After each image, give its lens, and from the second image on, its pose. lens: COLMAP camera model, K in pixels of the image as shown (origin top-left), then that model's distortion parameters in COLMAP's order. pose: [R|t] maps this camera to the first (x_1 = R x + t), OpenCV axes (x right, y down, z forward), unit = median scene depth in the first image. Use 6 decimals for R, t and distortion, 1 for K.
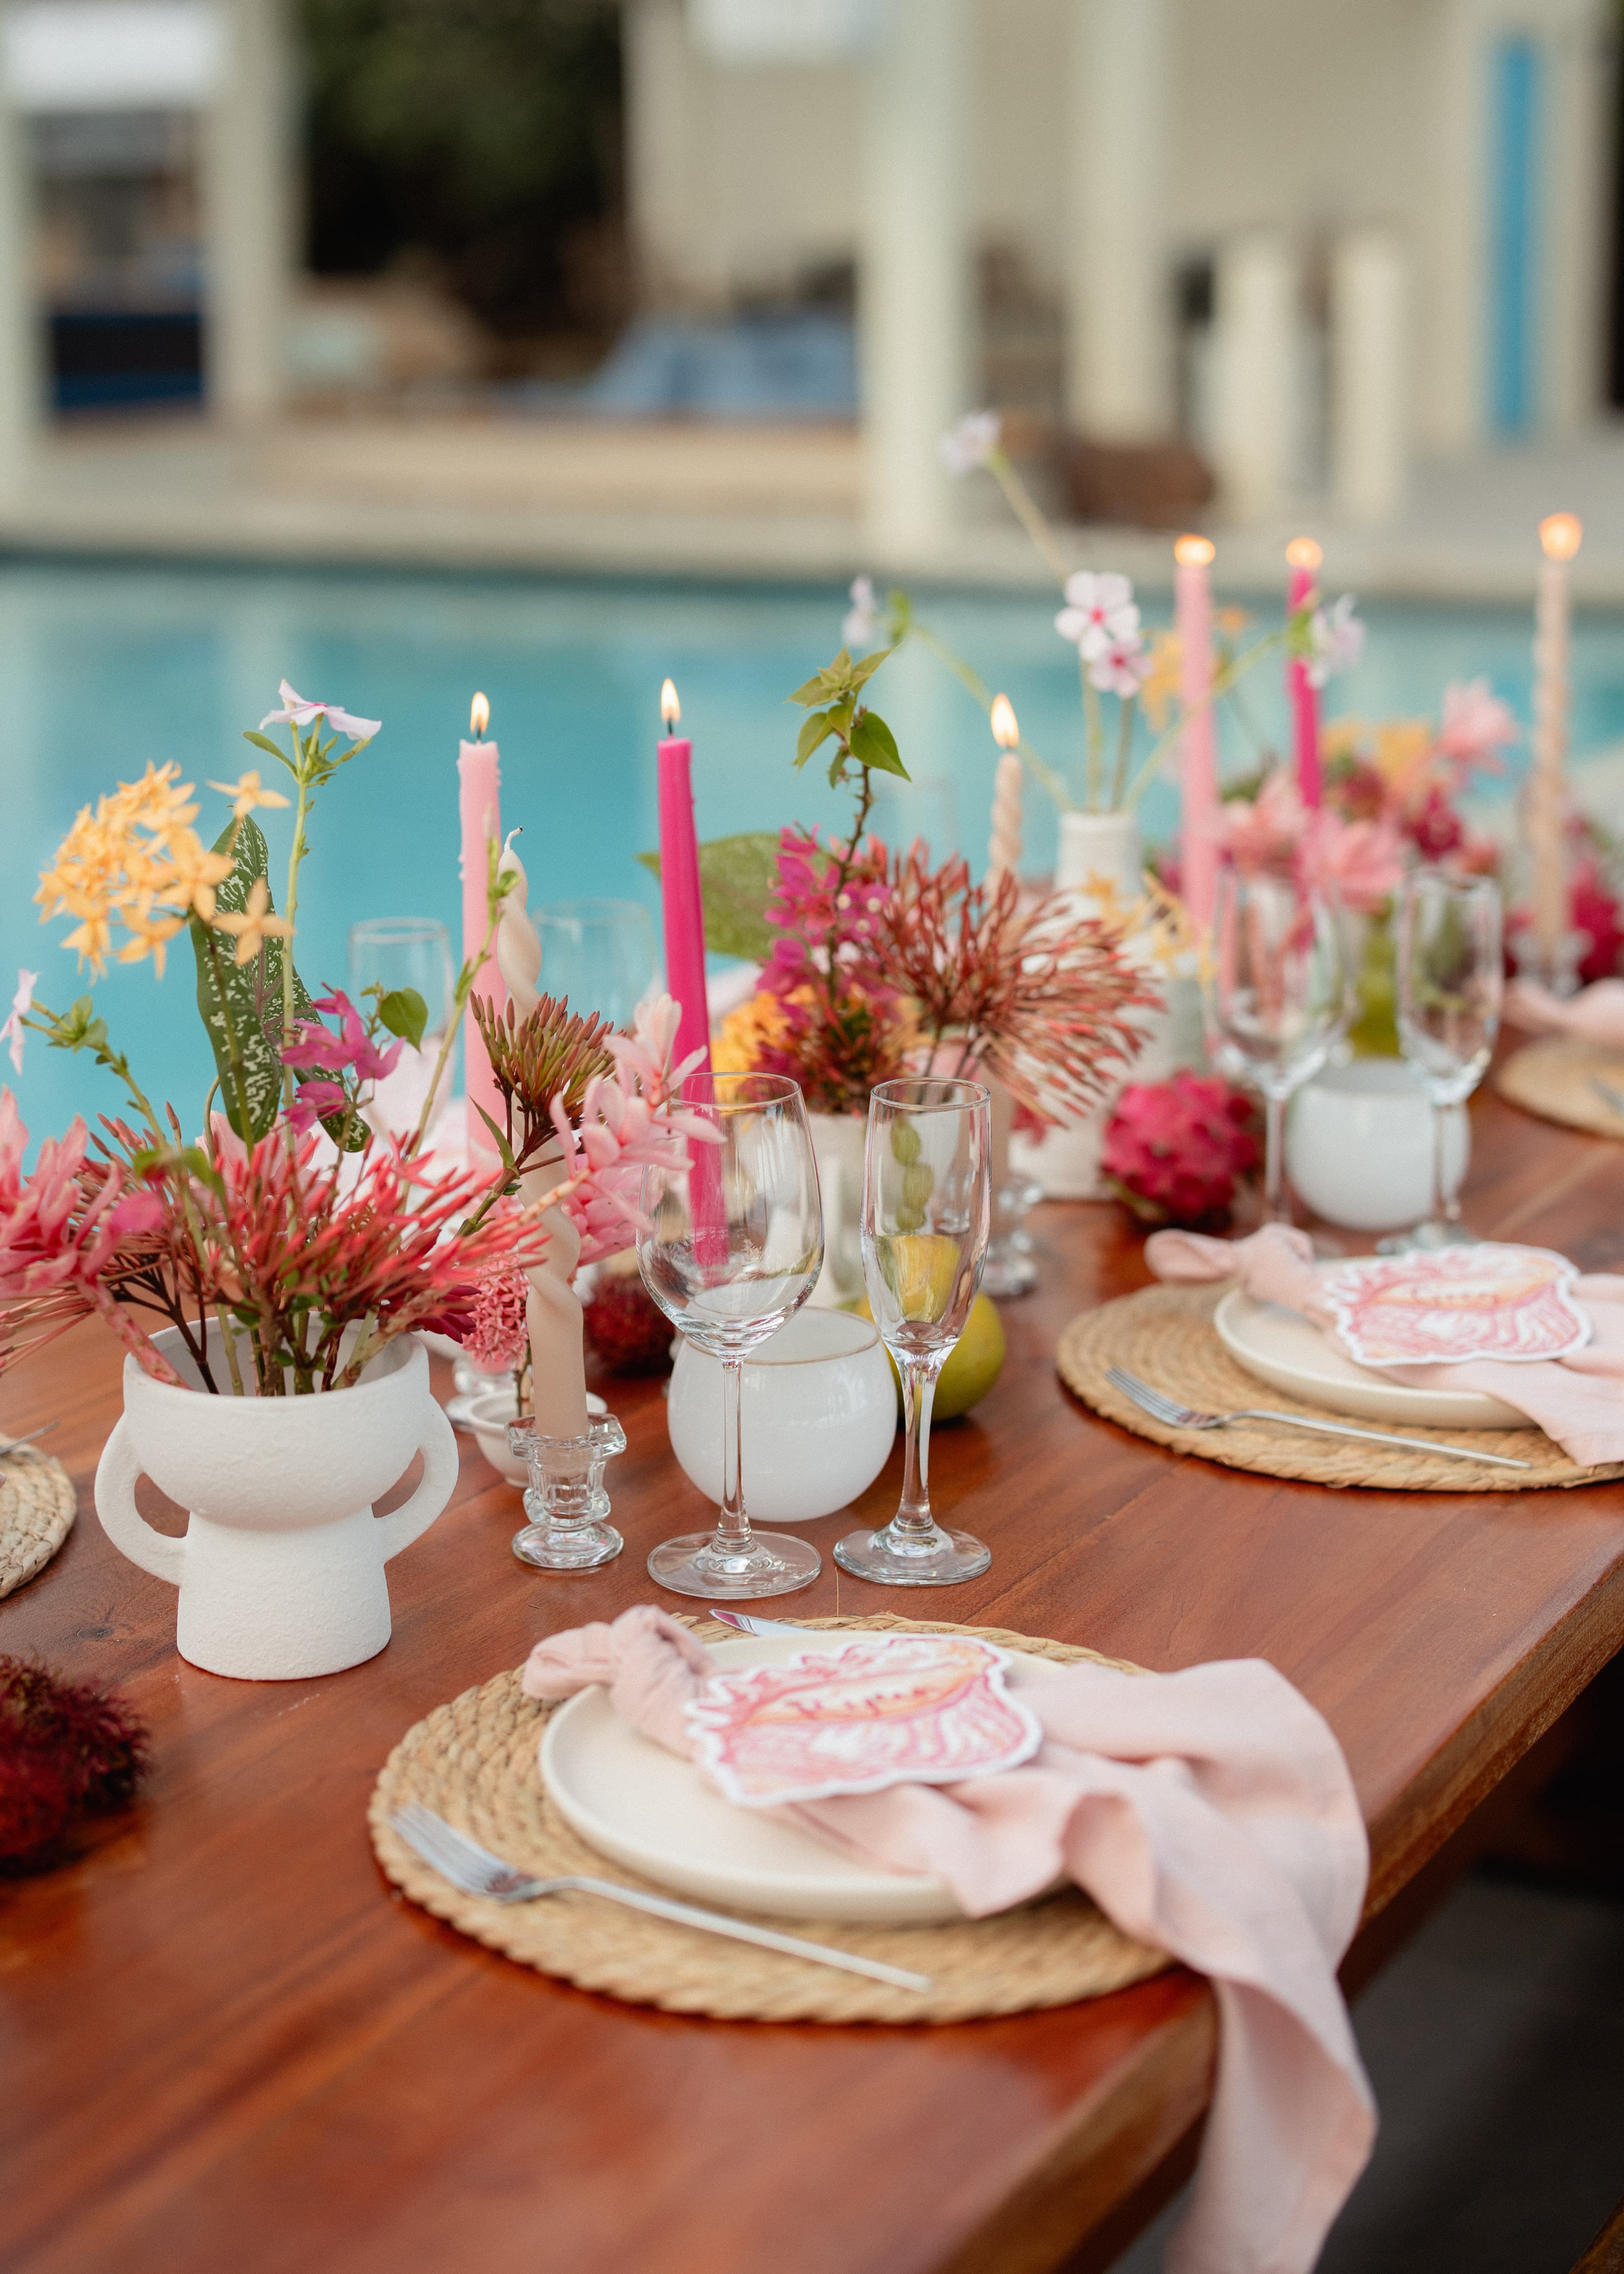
lens RADIAL K [[4242.3, 0, 812.0], [0, 4242.3, 1137.0], [0, 0, 1]] dist [0.008854, 0.139649]
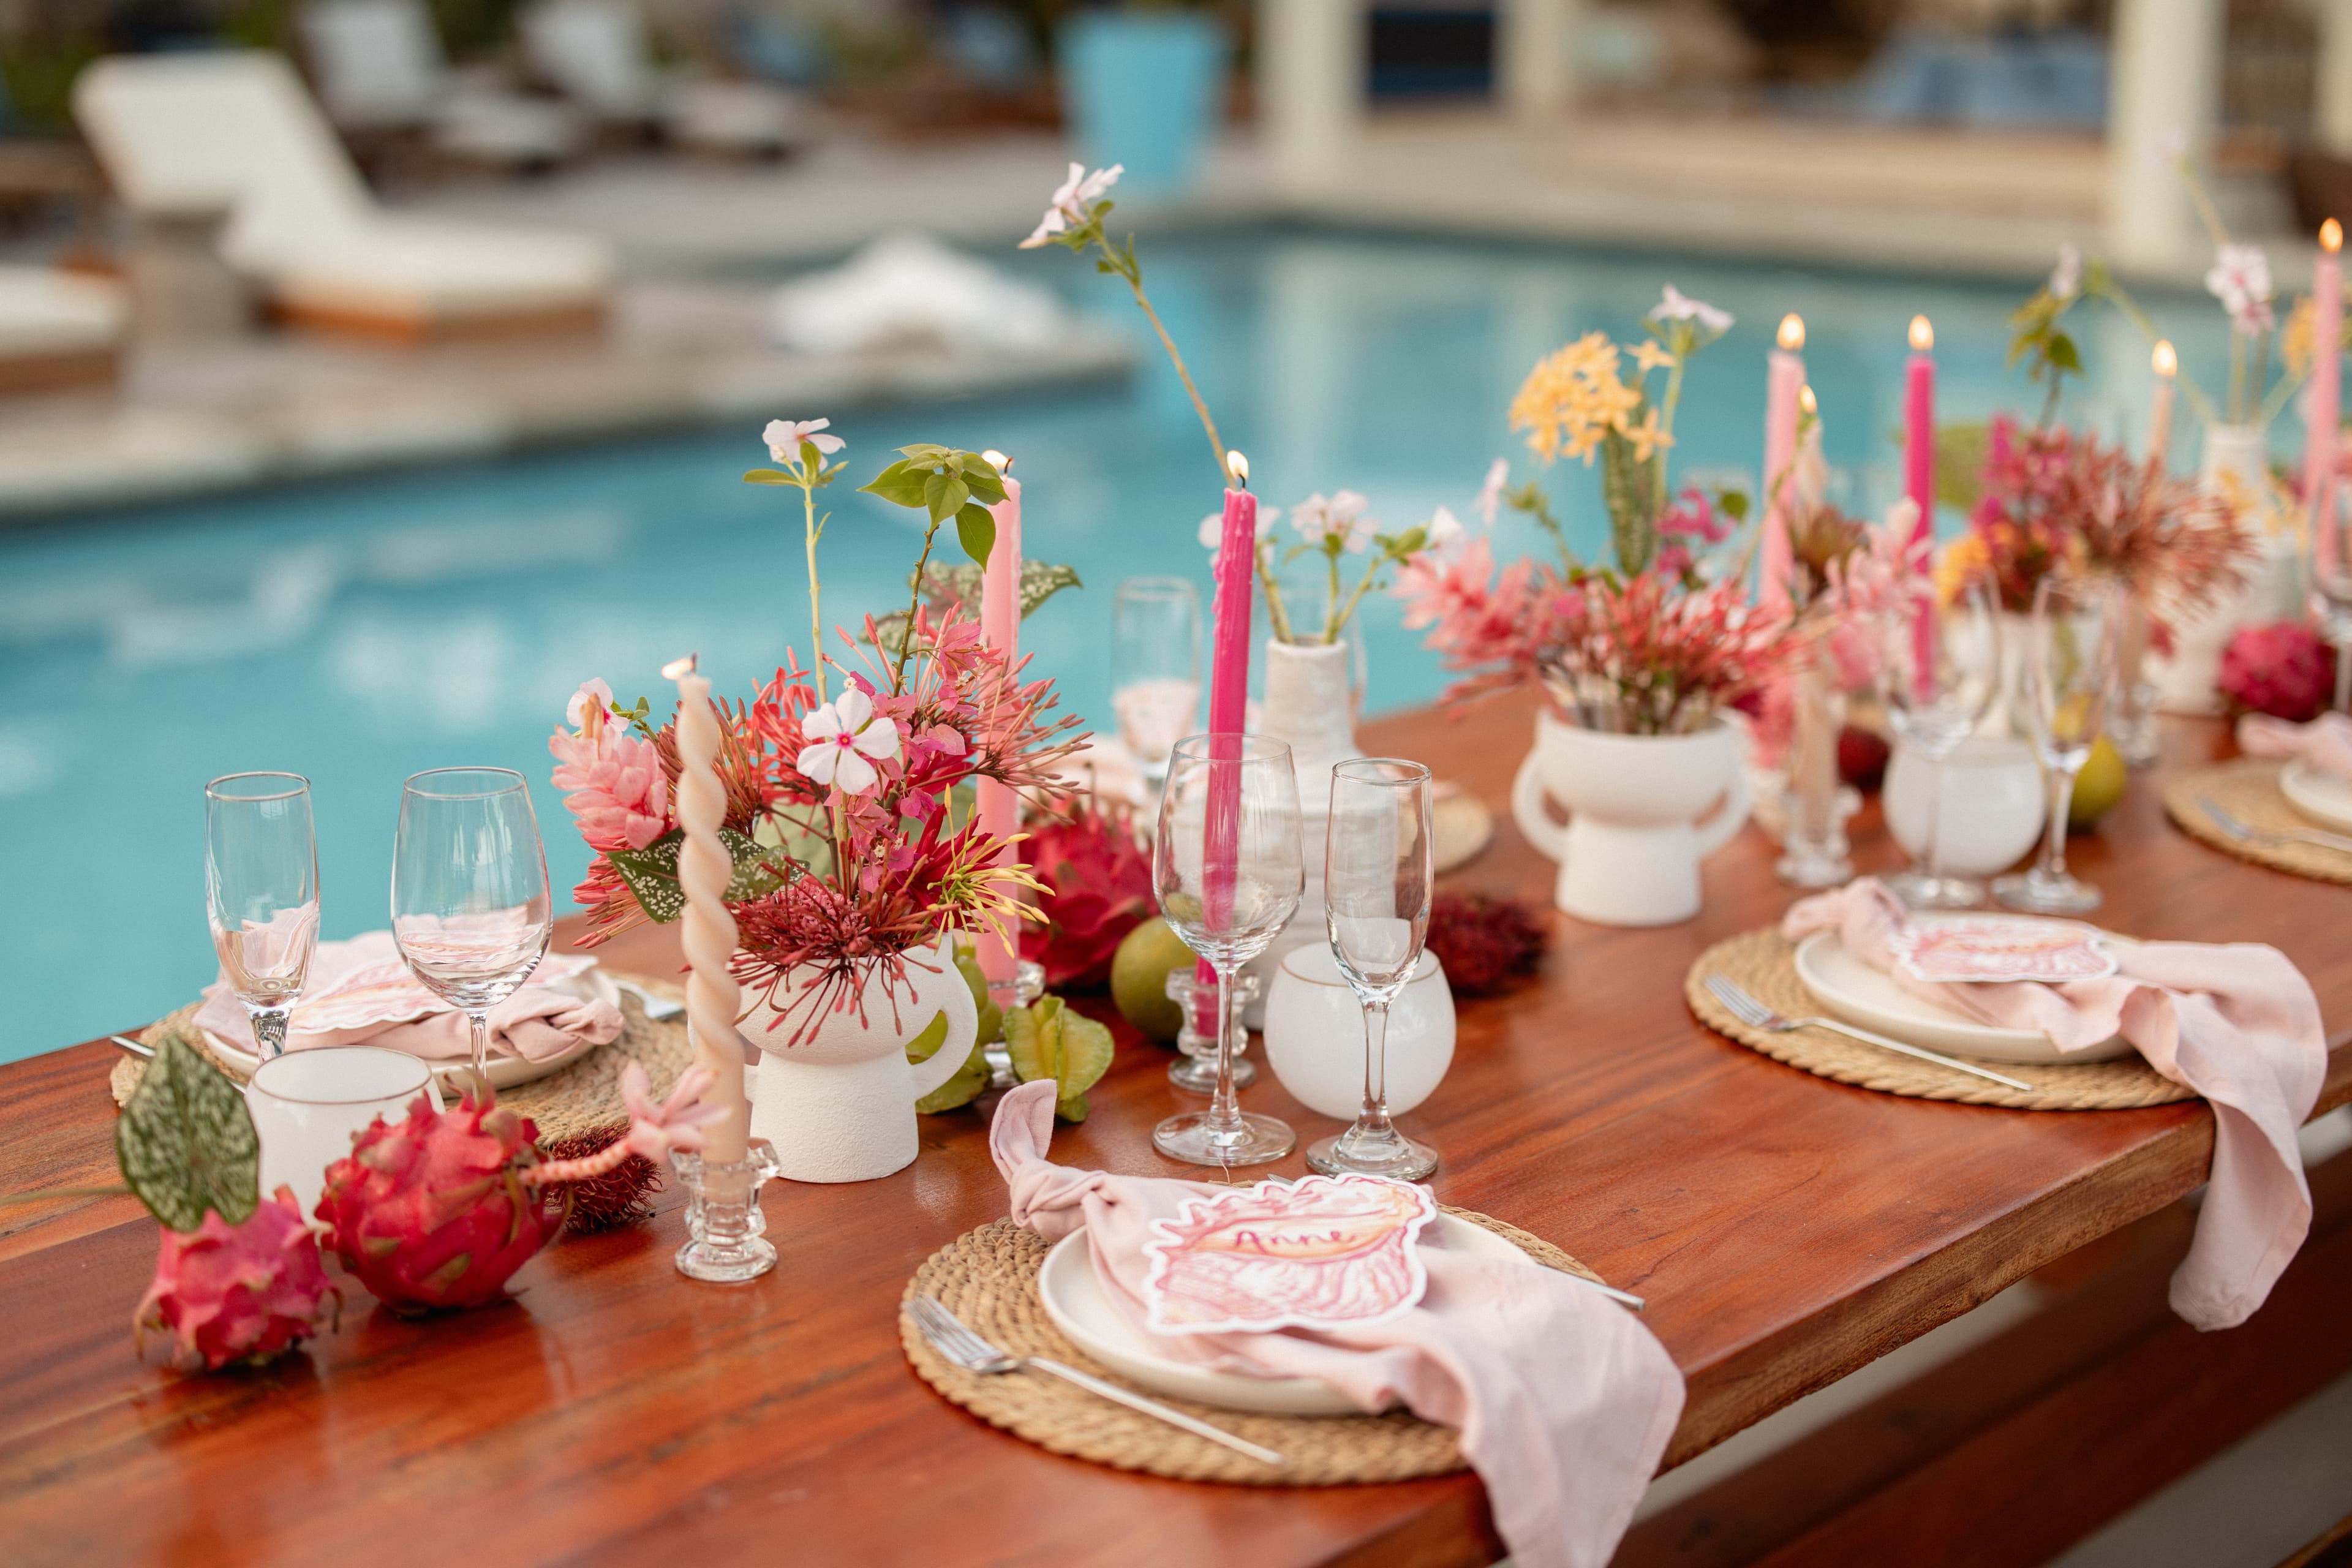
lens RADIAL K [[3909.4, 0, 1176.0], [0, 3909.4, 784.0], [0, 0, 1]] dist [-0.003332, 0.041406]
pose [[0.975233, 0.071613, -0.209264, 0.010378], [-0.071115, 0.997419, 0.009914, 0.072922], [0.209434, 0.005214, 0.977809, -0.435714]]
